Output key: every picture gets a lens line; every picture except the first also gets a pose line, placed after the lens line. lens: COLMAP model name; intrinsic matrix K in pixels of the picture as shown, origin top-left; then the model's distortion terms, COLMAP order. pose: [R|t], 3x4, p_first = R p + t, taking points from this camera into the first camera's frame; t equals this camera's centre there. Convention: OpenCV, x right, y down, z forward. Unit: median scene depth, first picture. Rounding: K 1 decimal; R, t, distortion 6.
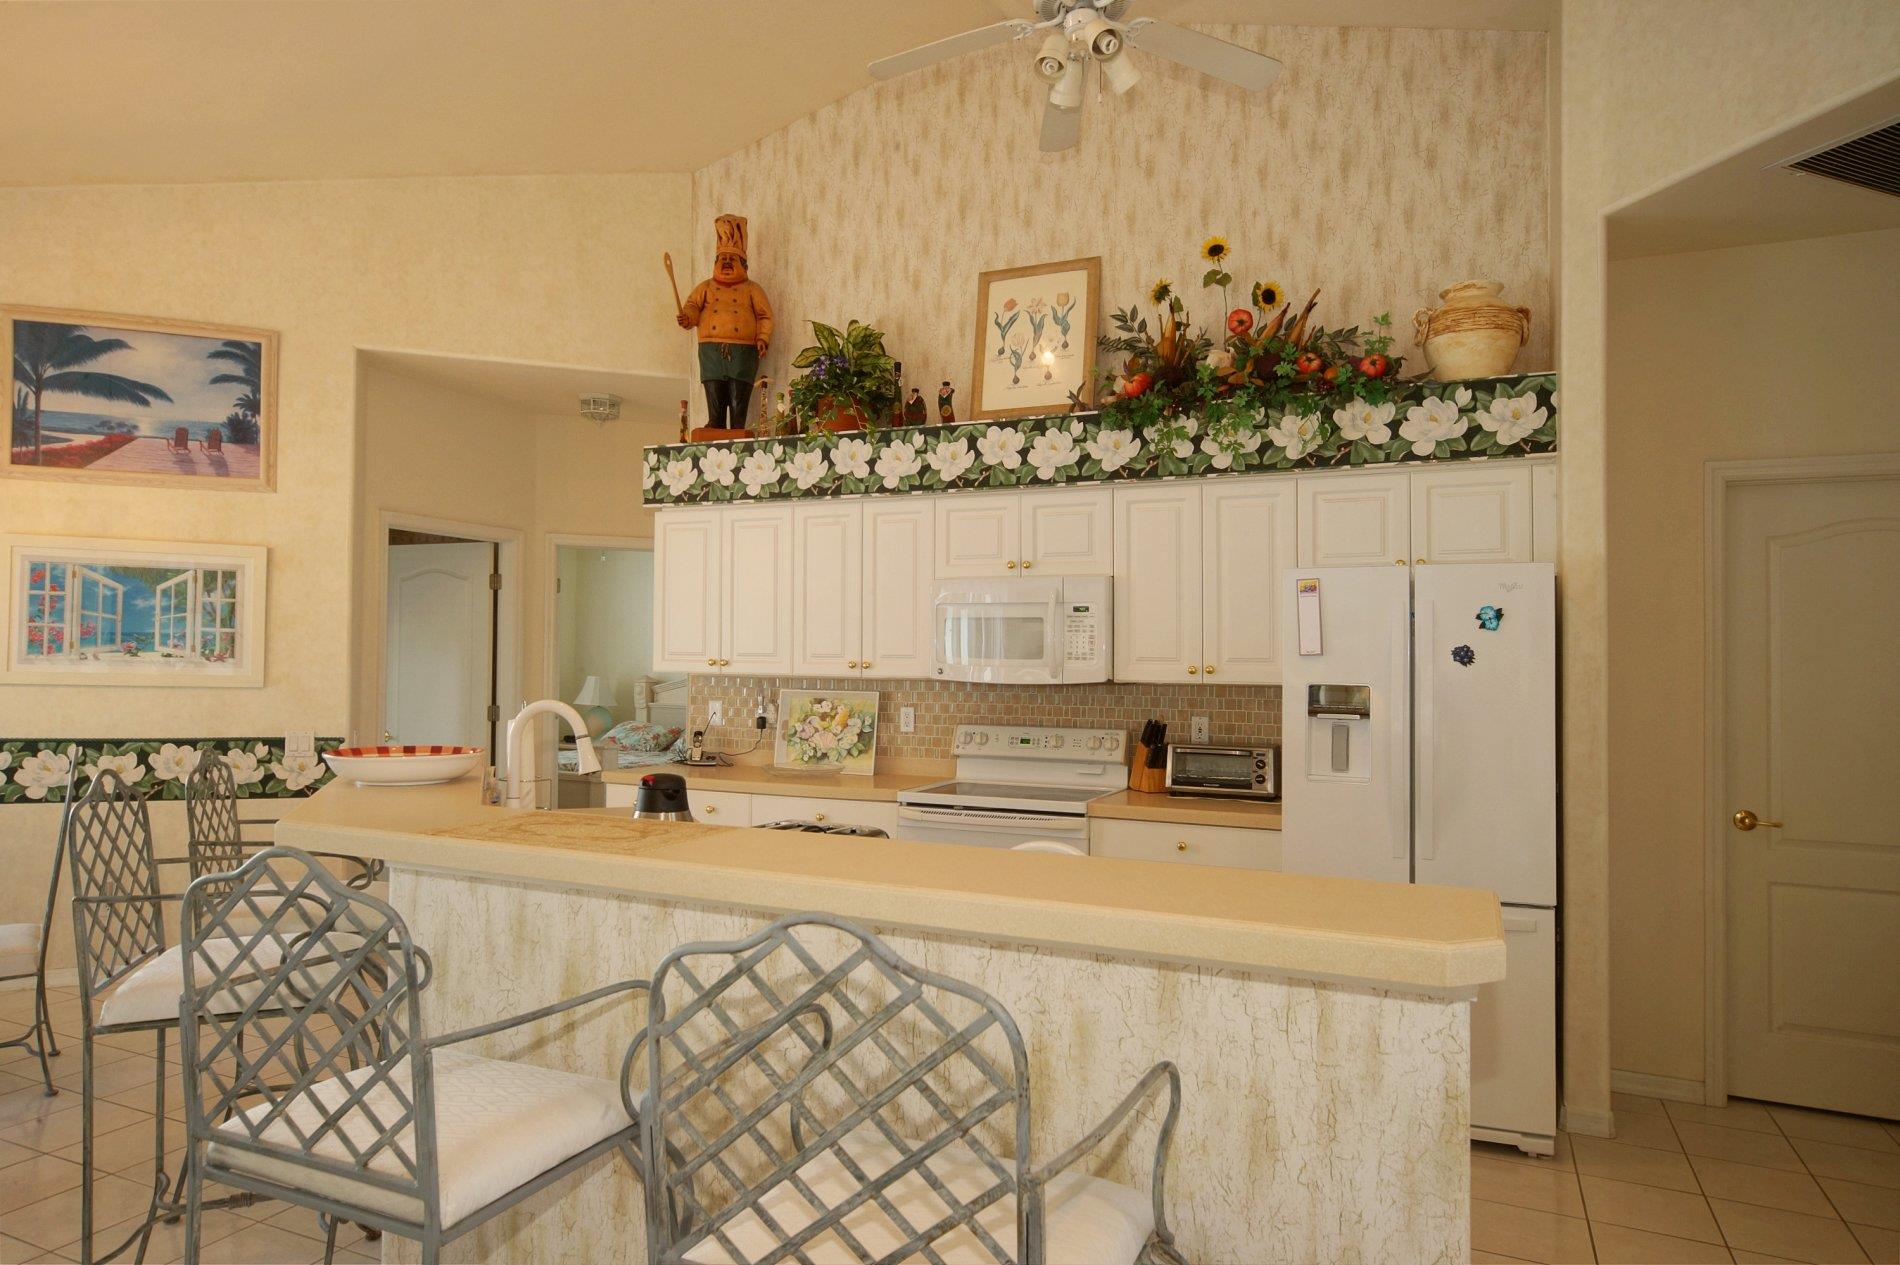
lens RADIAL K [[1121.9, 0, 948.8], [0, 1121.9, 641.0], [0, 0, 1]] dist [-0.000880, -0.000023]
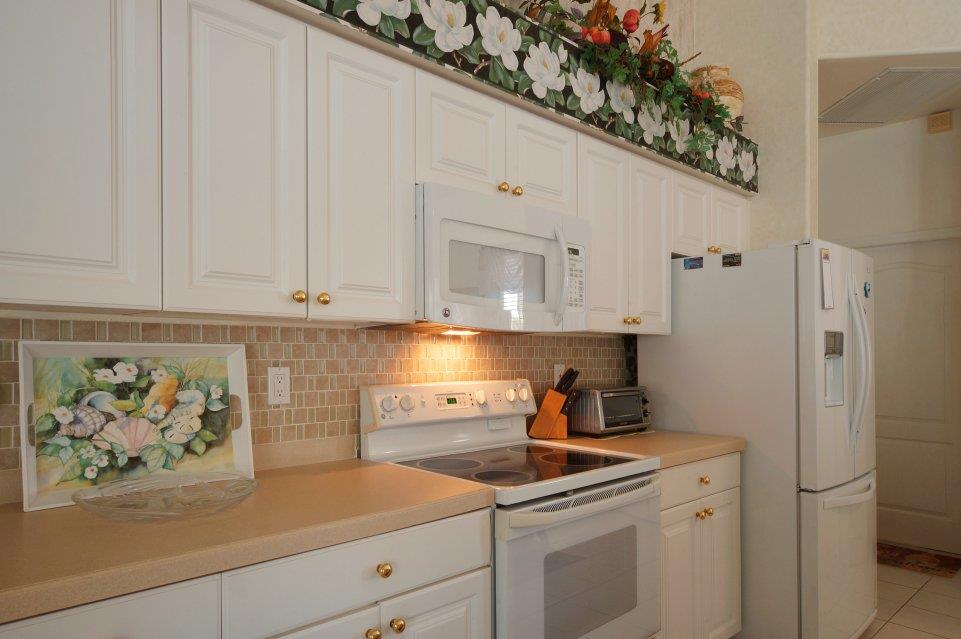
lens RADIAL K [[631.2, 0, 482.4], [0, 631.2, 343.0], [0, 0, 1]] dist [0.003303, 0.000926]
pose [[0.369961, 0.000809, 0.929047, -0.376301], [-0.027039, 0.999585, 0.009896, 0.041966], [-0.928654, -0.028781, 0.369829, 0.831567]]
